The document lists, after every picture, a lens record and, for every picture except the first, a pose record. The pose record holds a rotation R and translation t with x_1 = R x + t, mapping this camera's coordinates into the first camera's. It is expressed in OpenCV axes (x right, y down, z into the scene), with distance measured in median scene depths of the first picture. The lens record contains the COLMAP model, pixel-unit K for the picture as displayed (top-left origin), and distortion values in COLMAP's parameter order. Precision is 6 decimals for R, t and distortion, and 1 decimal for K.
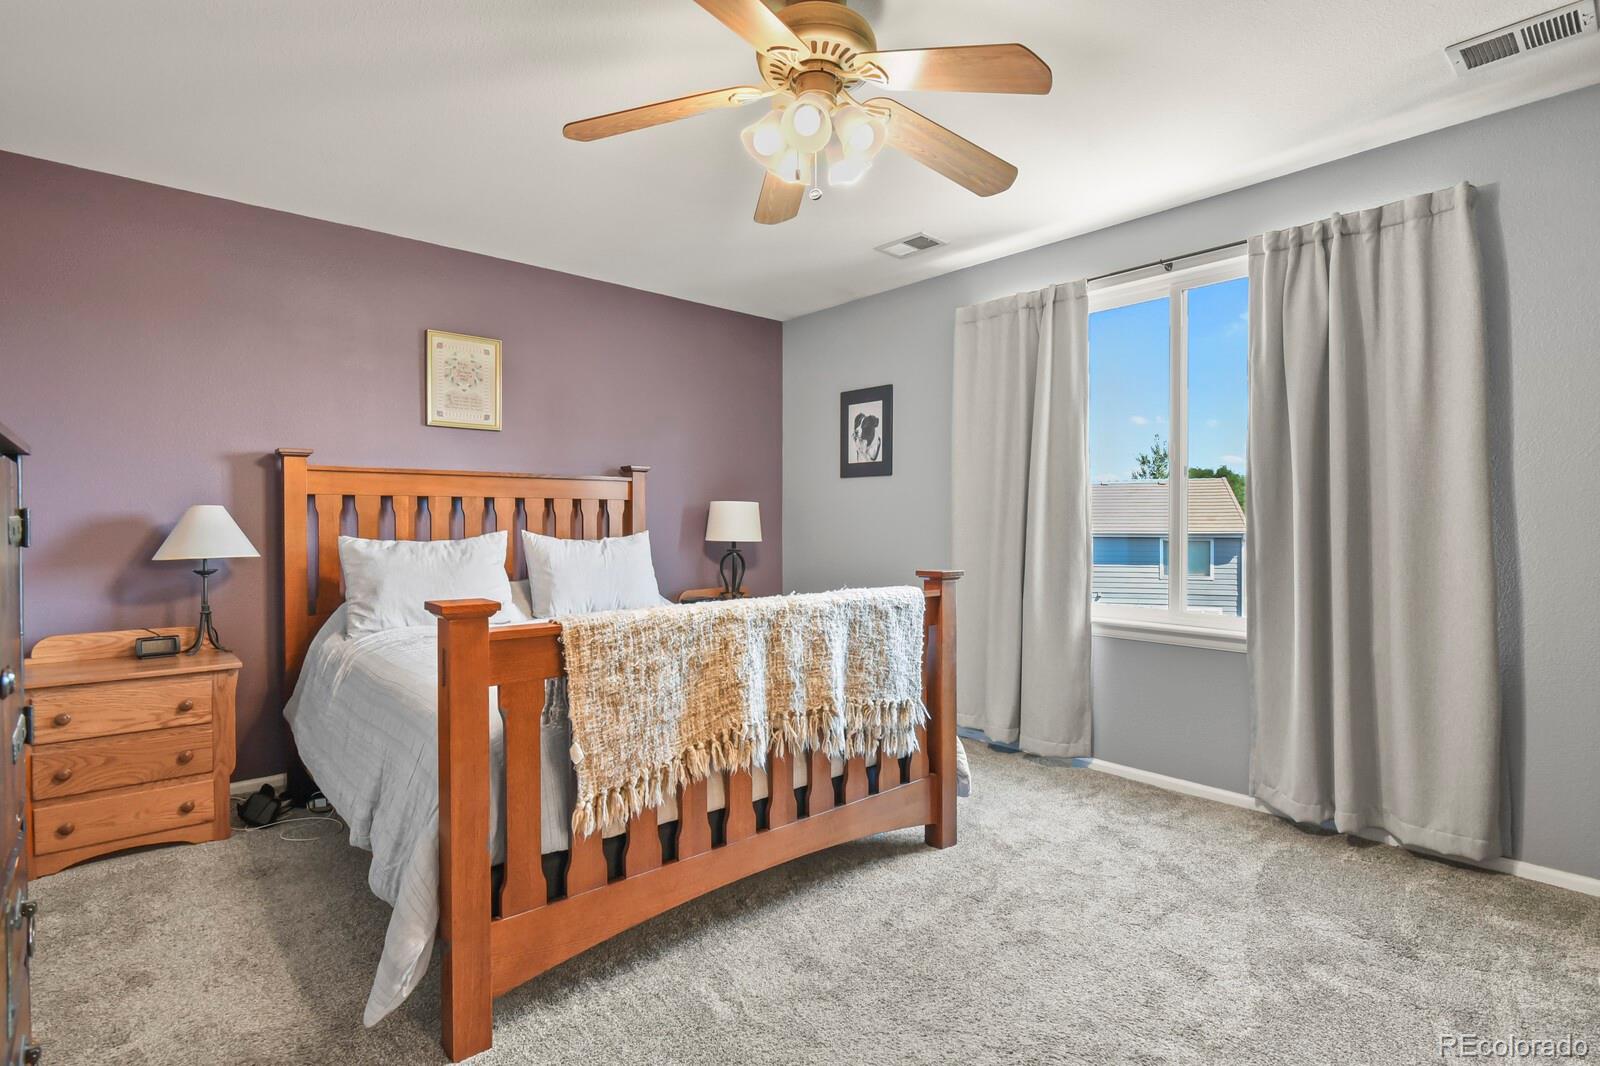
lens RADIAL K [[780.8, 0, 796.0], [0, 780.8, 523.9], [0, 0, 1]] dist [-0.010930, -0.001764]
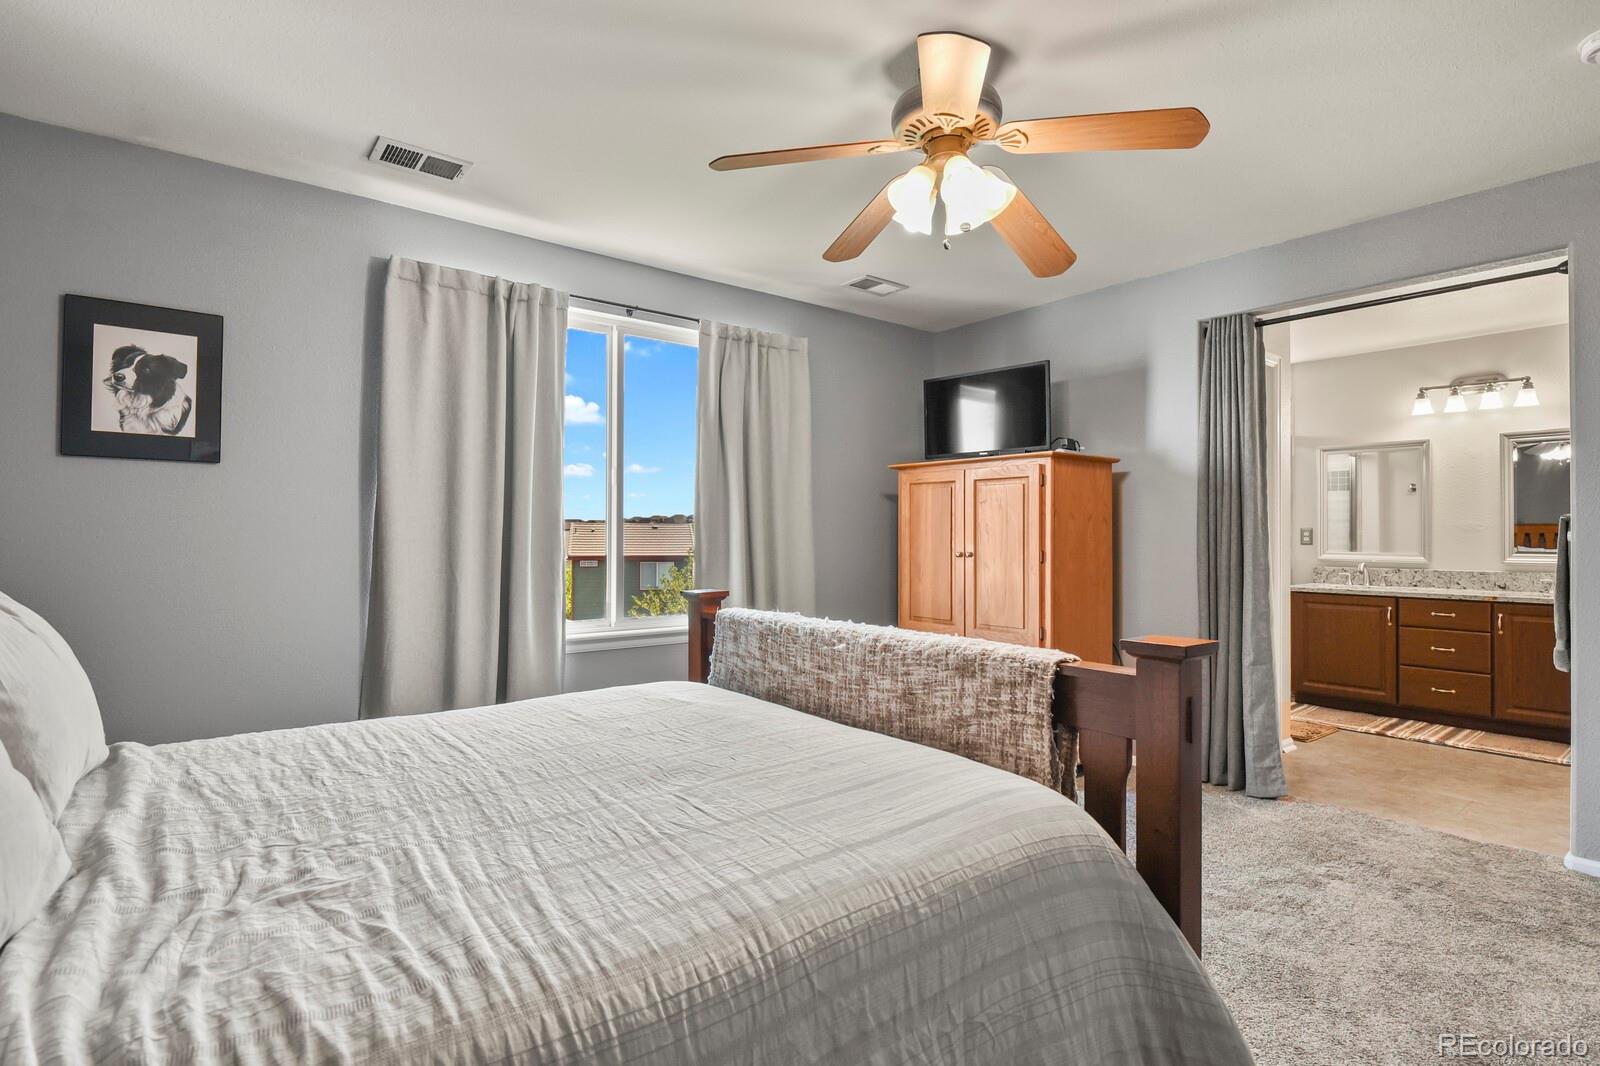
lens RADIAL K [[780.8, 0, 801.8], [0, 780.8, 525.3], [0, 0, 1]] dist [-0.010930, -0.001764]
pose [[0.036611, 0.004683, 0.999319, -0.467080], [-0.000604, 0.999989, -0.004664, -0.009843], [-0.999329, -0.000433, 0.036613, 0.506228]]
